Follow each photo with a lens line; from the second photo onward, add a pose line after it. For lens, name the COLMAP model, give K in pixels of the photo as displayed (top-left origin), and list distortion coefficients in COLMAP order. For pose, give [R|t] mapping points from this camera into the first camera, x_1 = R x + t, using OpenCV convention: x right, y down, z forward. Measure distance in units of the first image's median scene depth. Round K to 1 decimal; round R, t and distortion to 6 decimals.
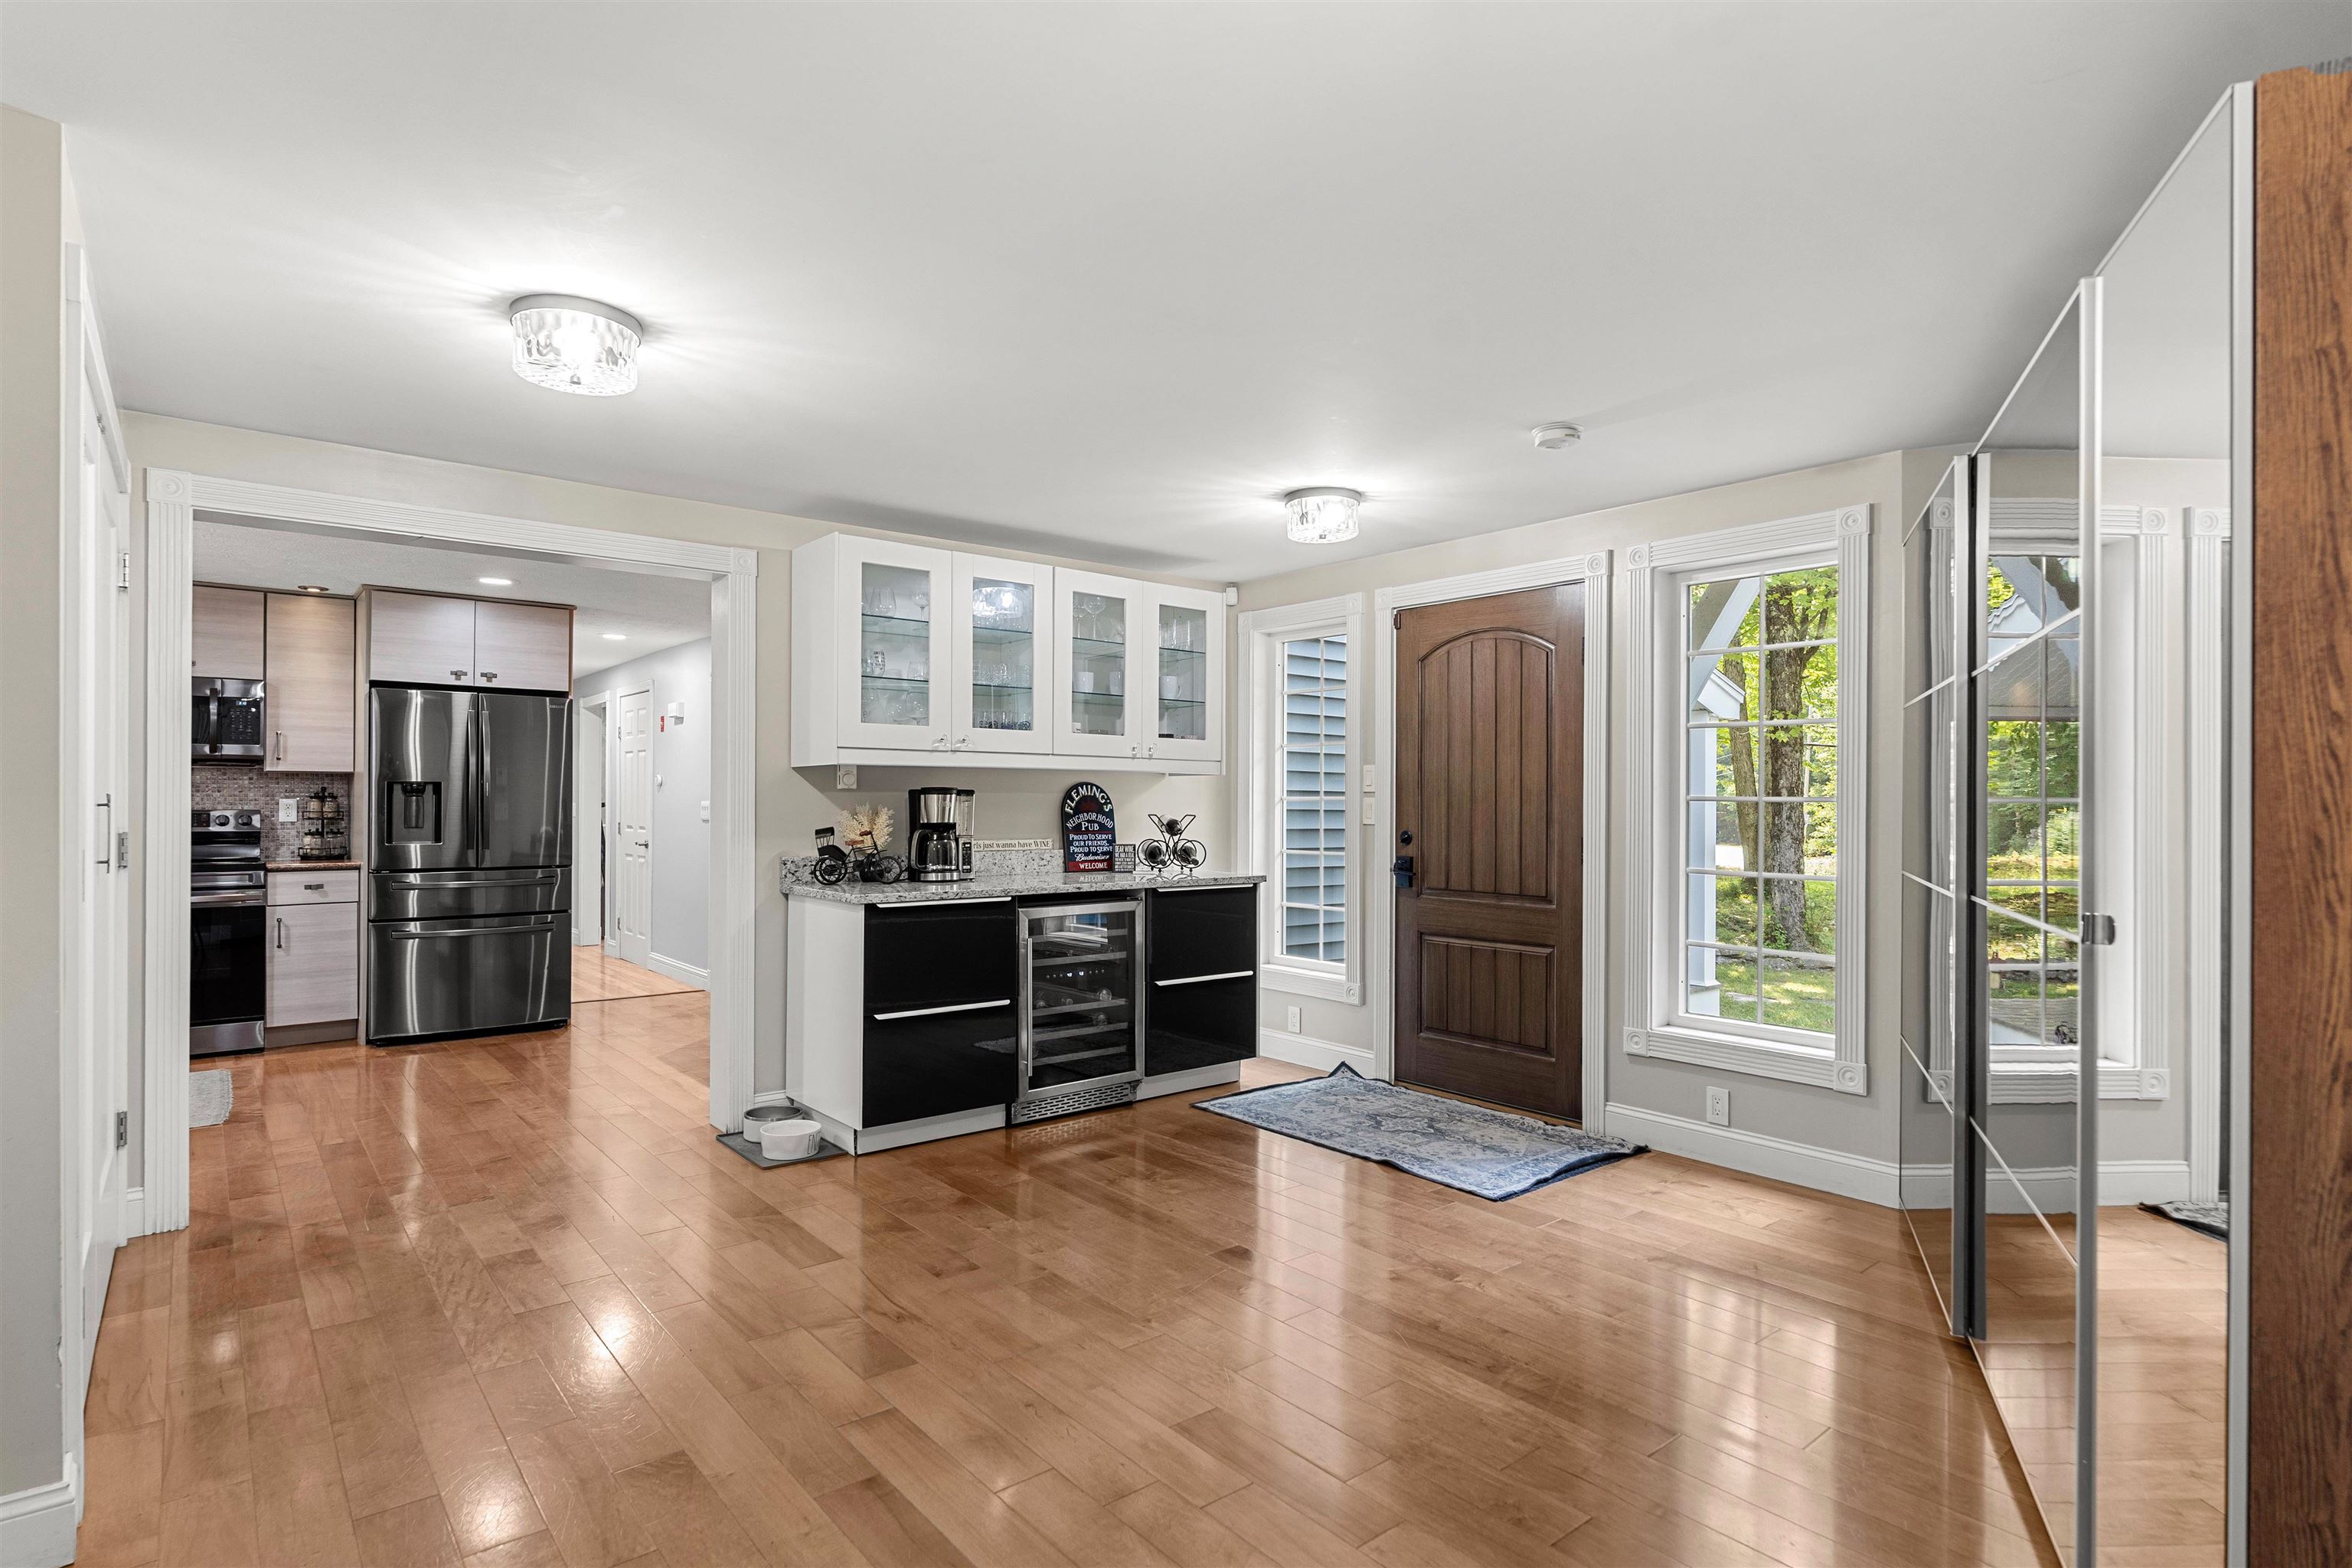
lens RADIAL K [[1193.0, 0, 1175.2], [0, 1193.0, 794.4], [0, 0, 1]] dist [-0.005293, -0.000790]
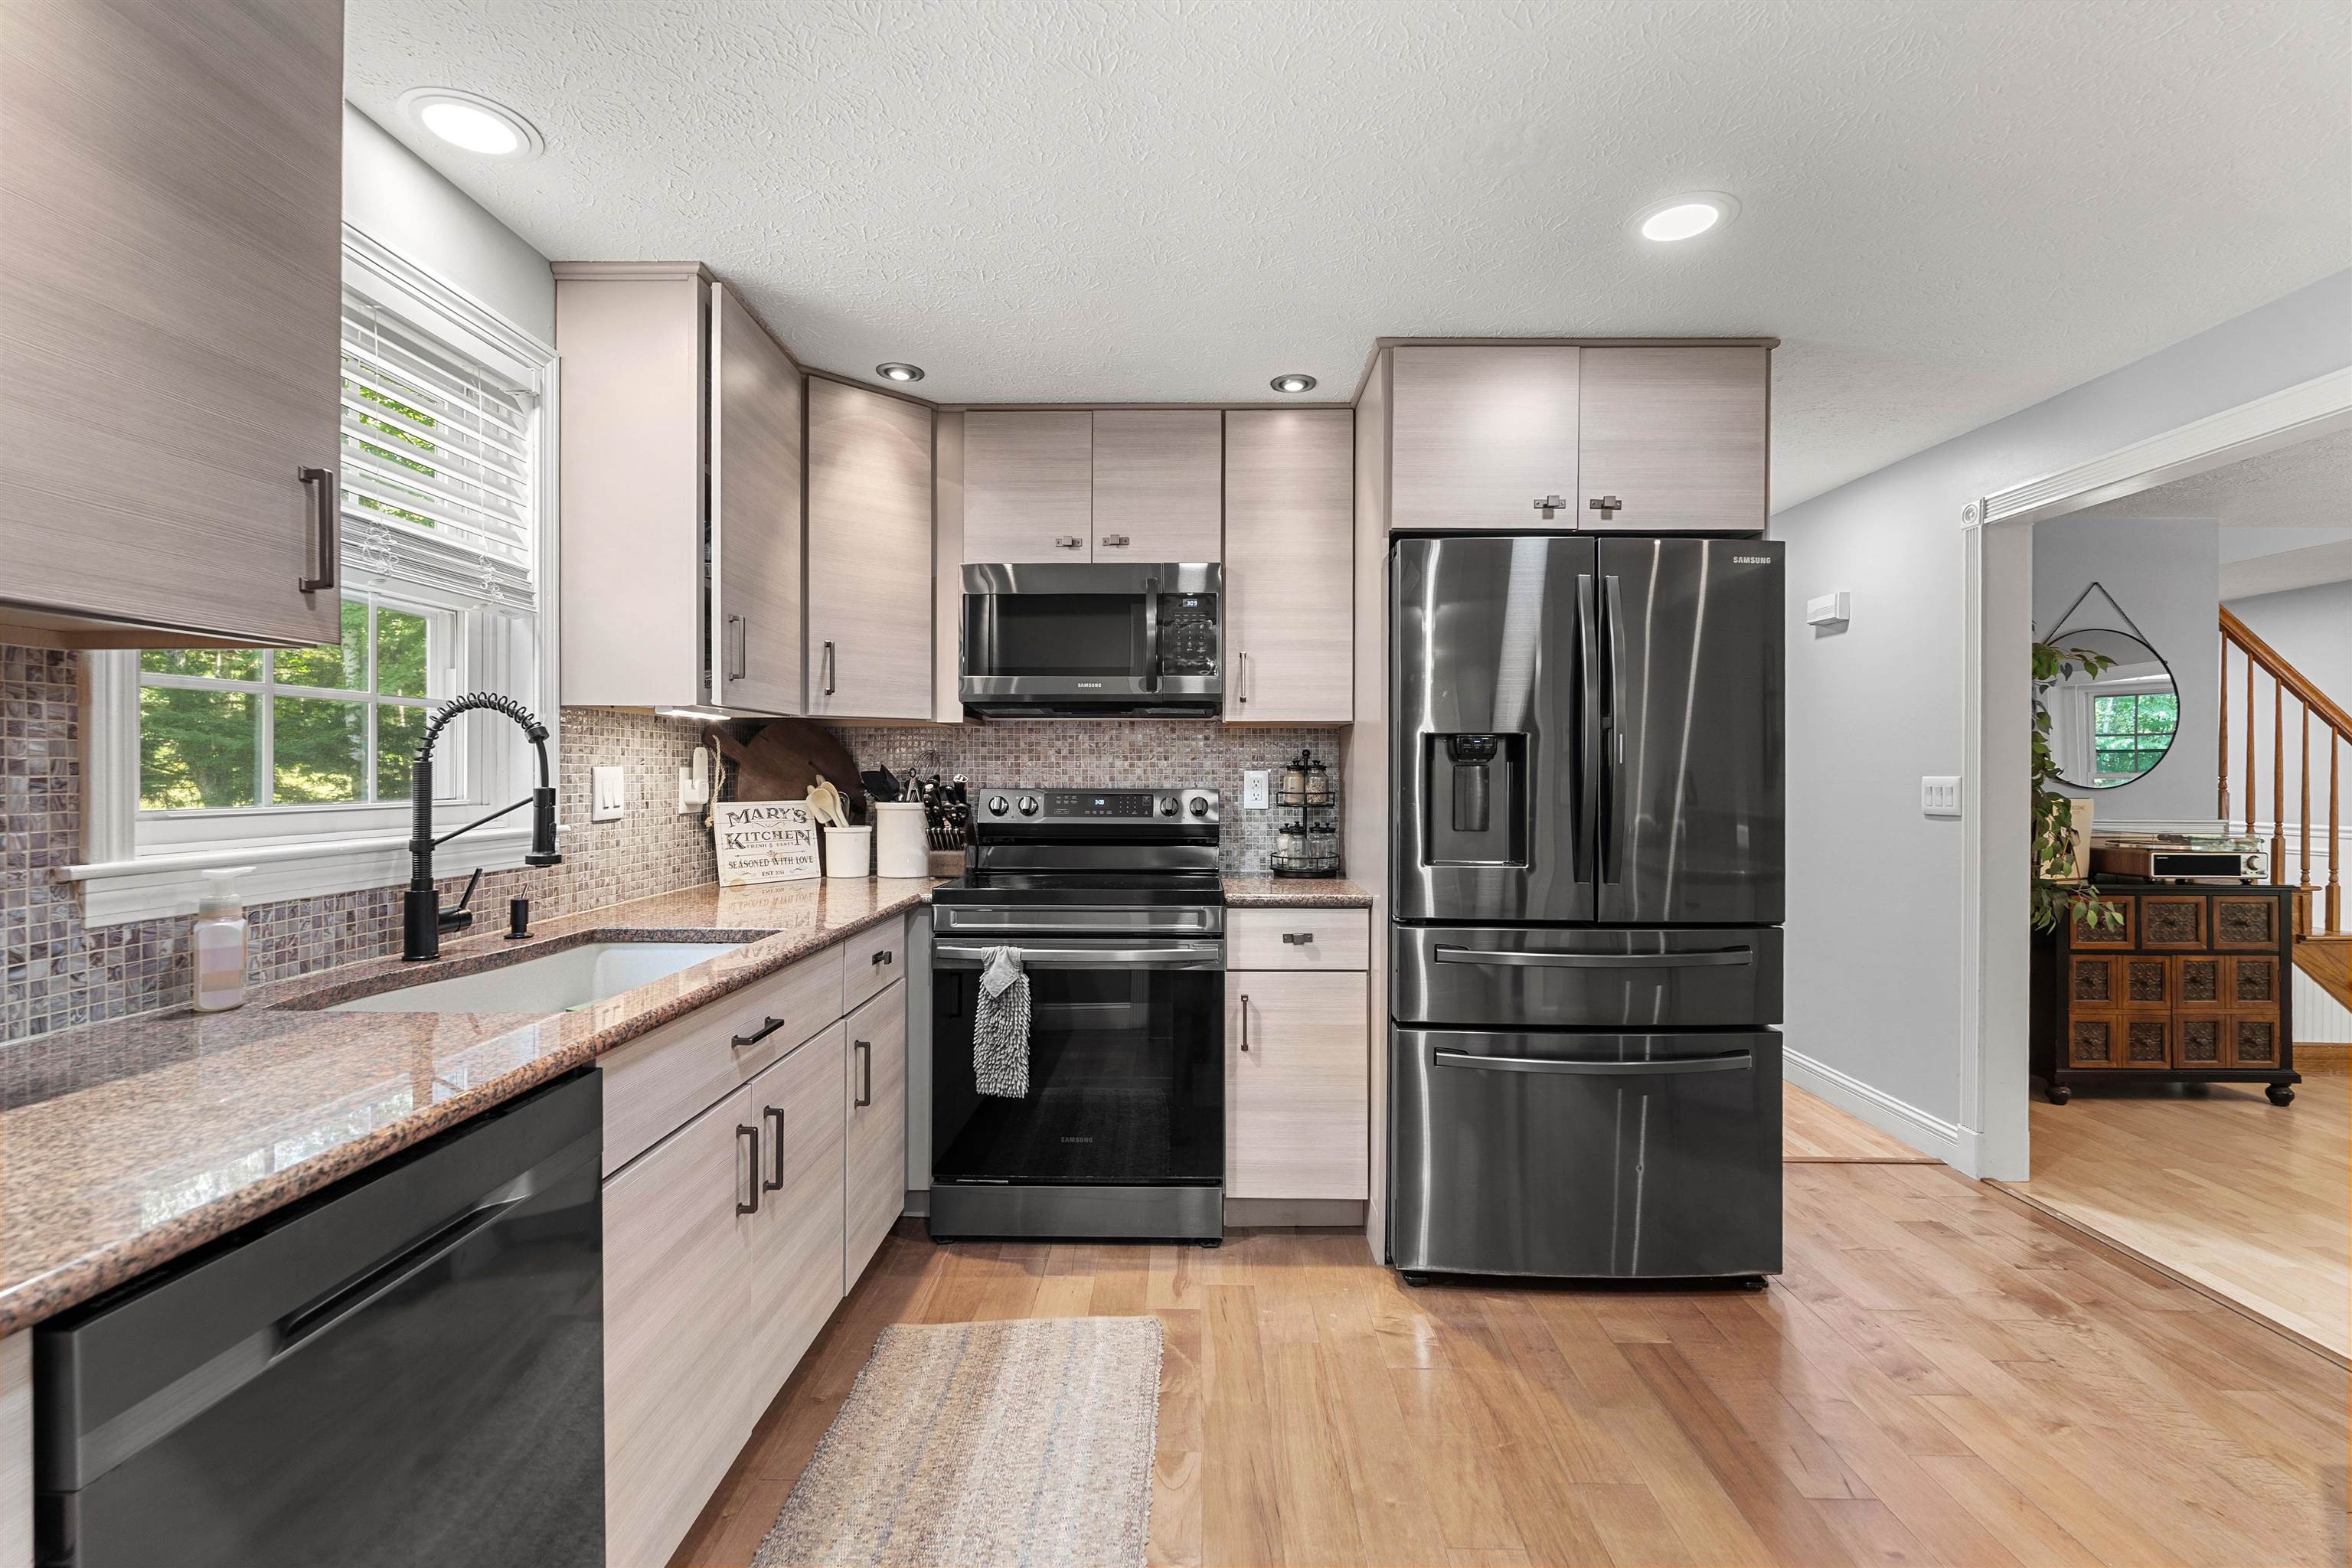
lens RADIAL K [[1050.9, 0, 1177.6], [0, 1050.9, 779.8], [0, 0, 1]] dist [0.000070, 0.000466]
pose [[0.757549, 0.001312, -0.652777, -0.442366], [0.003776, 0.999972, 0.006391, 0.004832], [0.652768, -0.007306, 0.757523, 0.589112]]
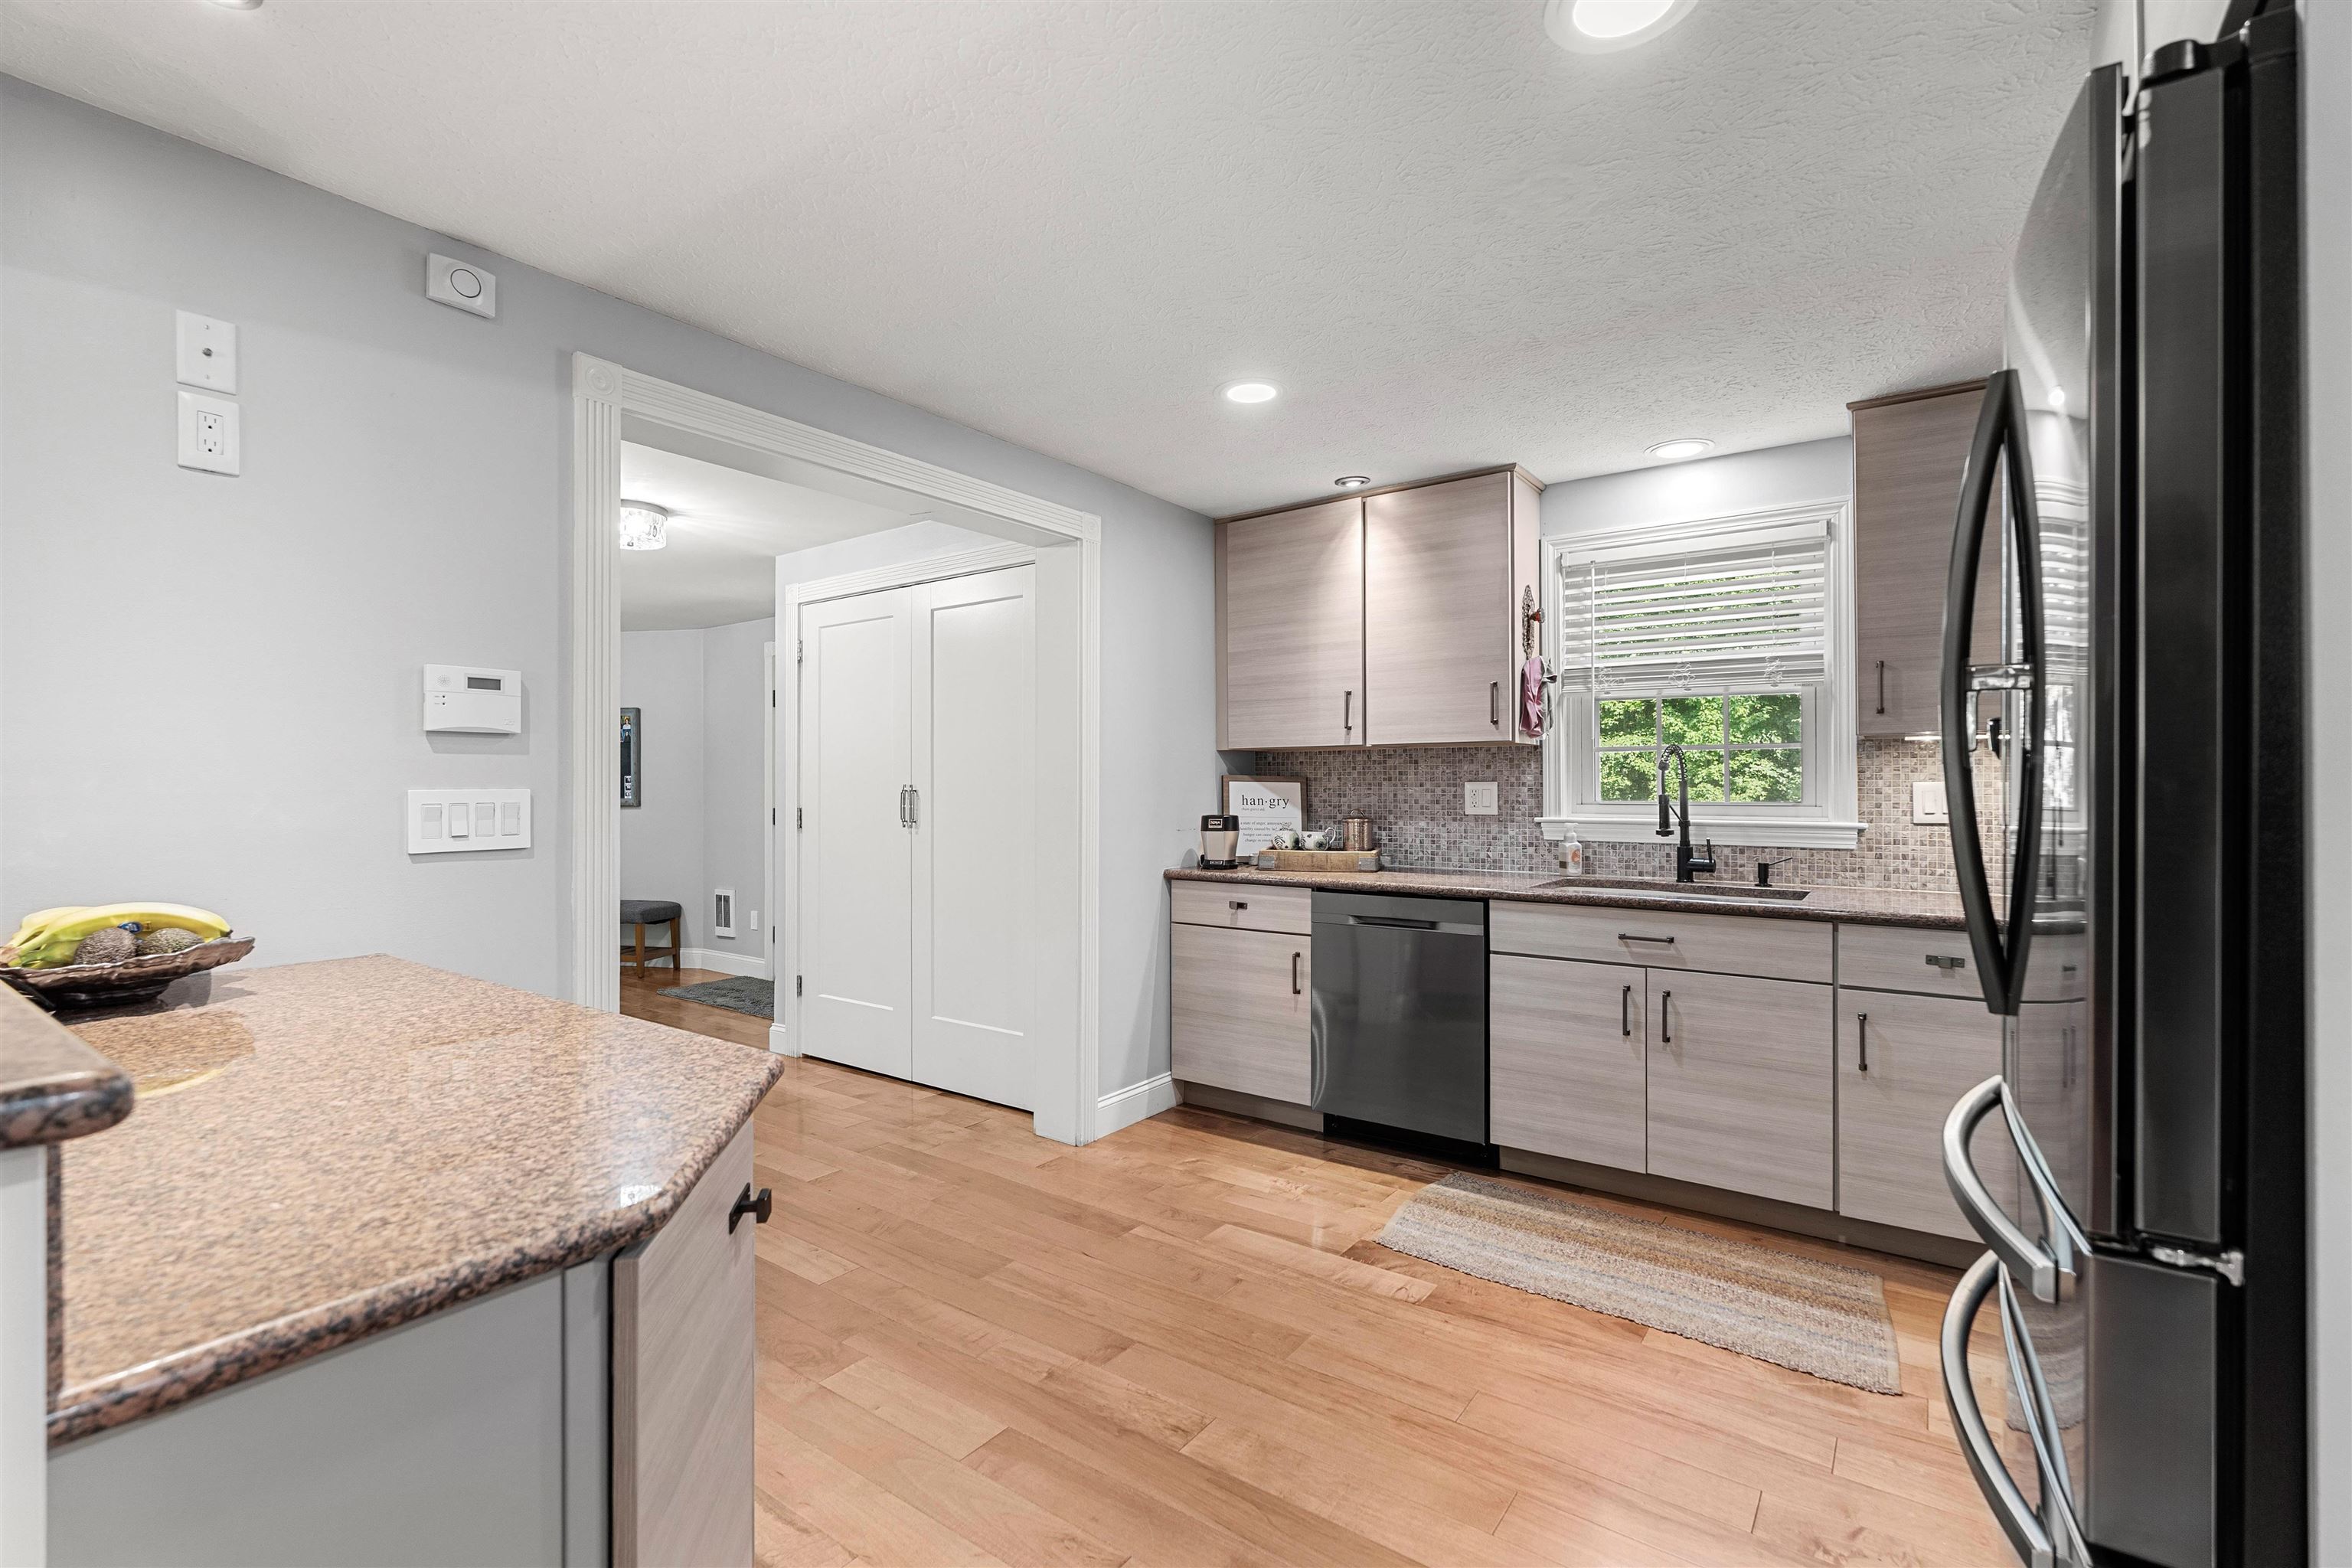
lens RADIAL K [[1050.9, 0, 1170.6], [0, 1050.9, 781.0], [0, 0, 1]] dist [0.000070, 0.000466]
pose [[-0.967196, -0.005040, -0.253983, -0.355695], [-0.003551, 0.999974, -0.006319, 0.005833], [0.254008, -0.005210, -0.967188, 1.342422]]
